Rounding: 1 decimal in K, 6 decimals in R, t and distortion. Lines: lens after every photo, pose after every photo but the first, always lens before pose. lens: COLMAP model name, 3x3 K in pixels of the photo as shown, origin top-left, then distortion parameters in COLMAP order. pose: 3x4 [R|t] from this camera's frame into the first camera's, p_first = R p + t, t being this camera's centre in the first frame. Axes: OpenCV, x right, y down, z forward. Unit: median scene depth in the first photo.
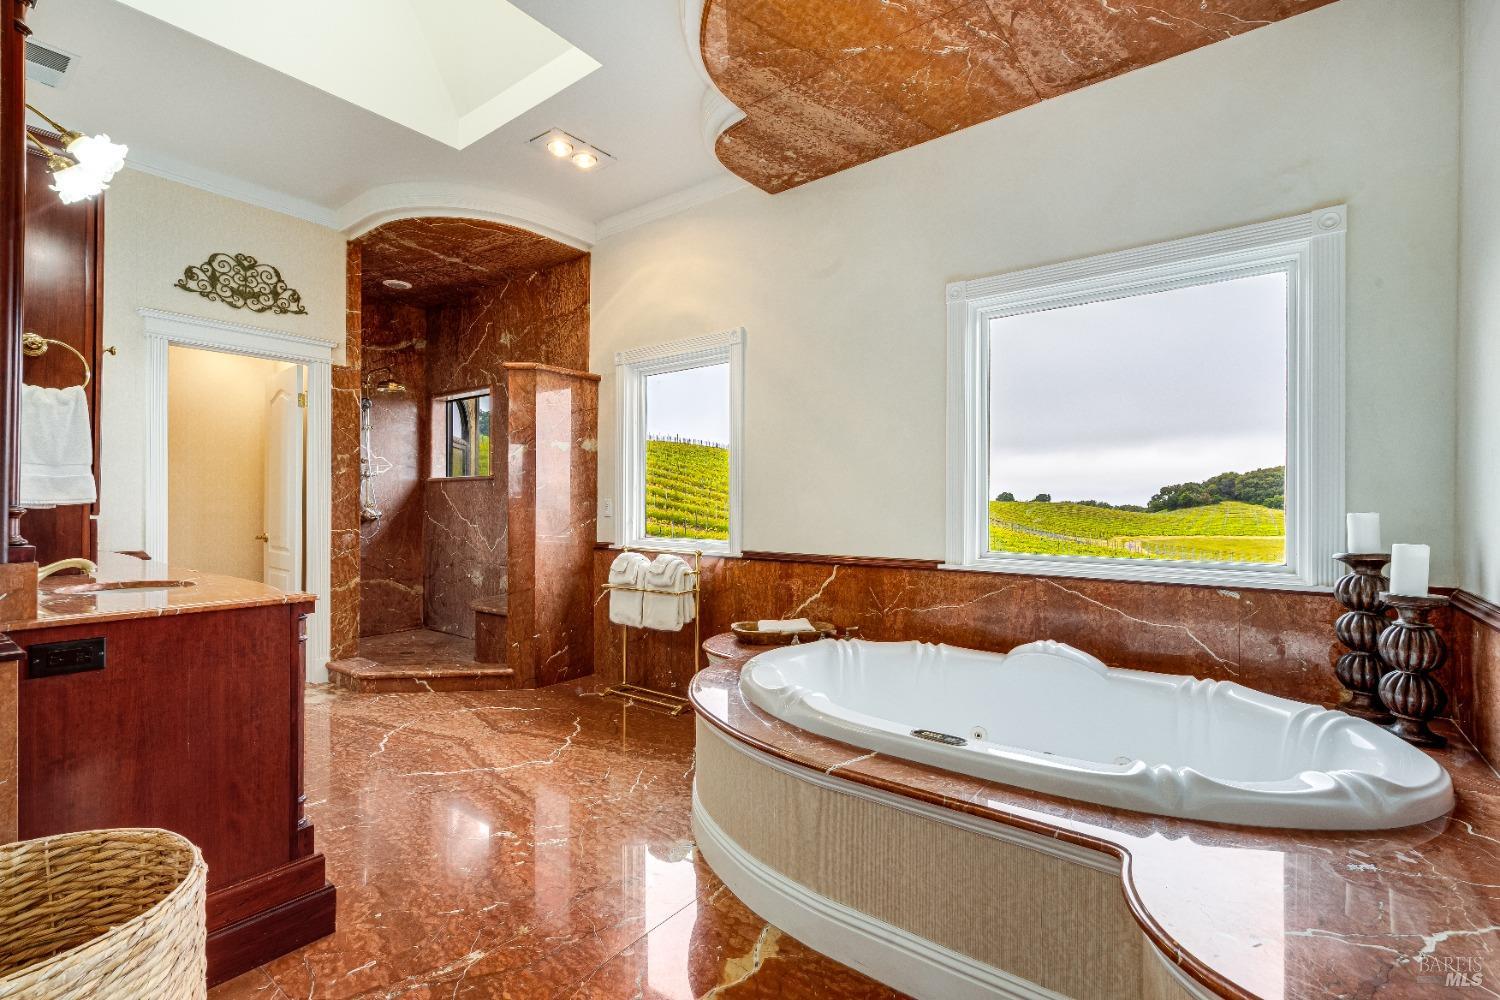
lens RADIAL K [[683.9, 0, 788.3], [0, 683.9, 494.4], [0, 0, 1]] dist [-0.005370, 0.003336]
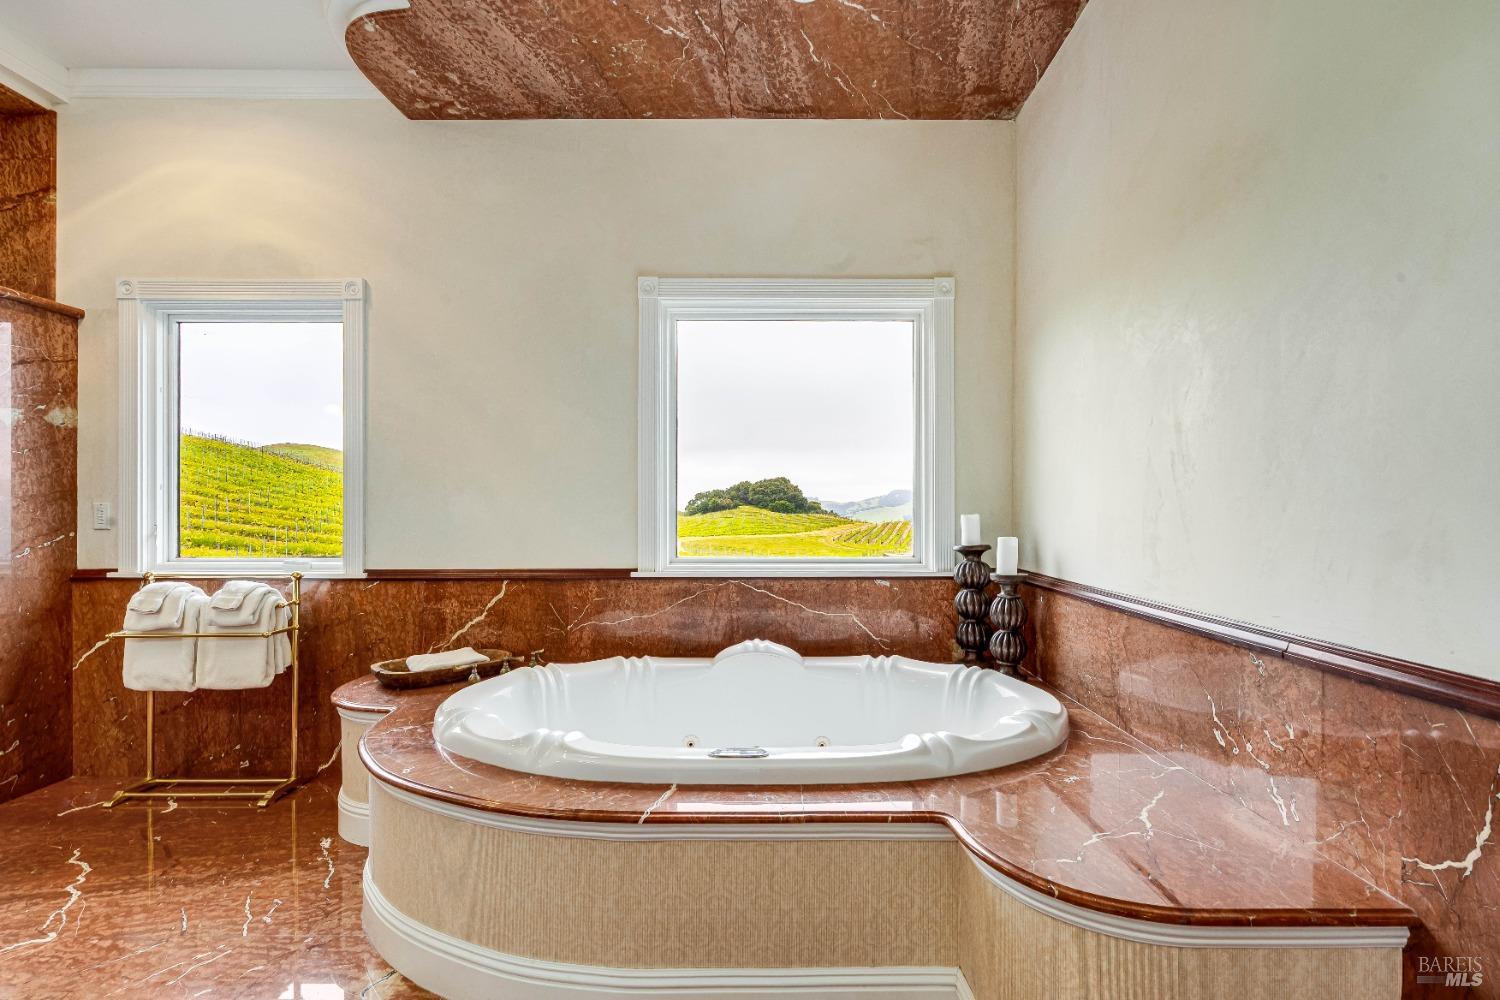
lens RADIAL K [[683.9, 0, 757.1], [0, 683.9, 505.0], [0, 0, 1]] dist [-0.005370, 0.003336]
pose [[0.798186, 0.000756, 0.602411, -0.212644], [-0.006057, 0.999959, 0.006771, 0.001468], [-0.602381, -0.009053, 0.798157, 0.142908]]
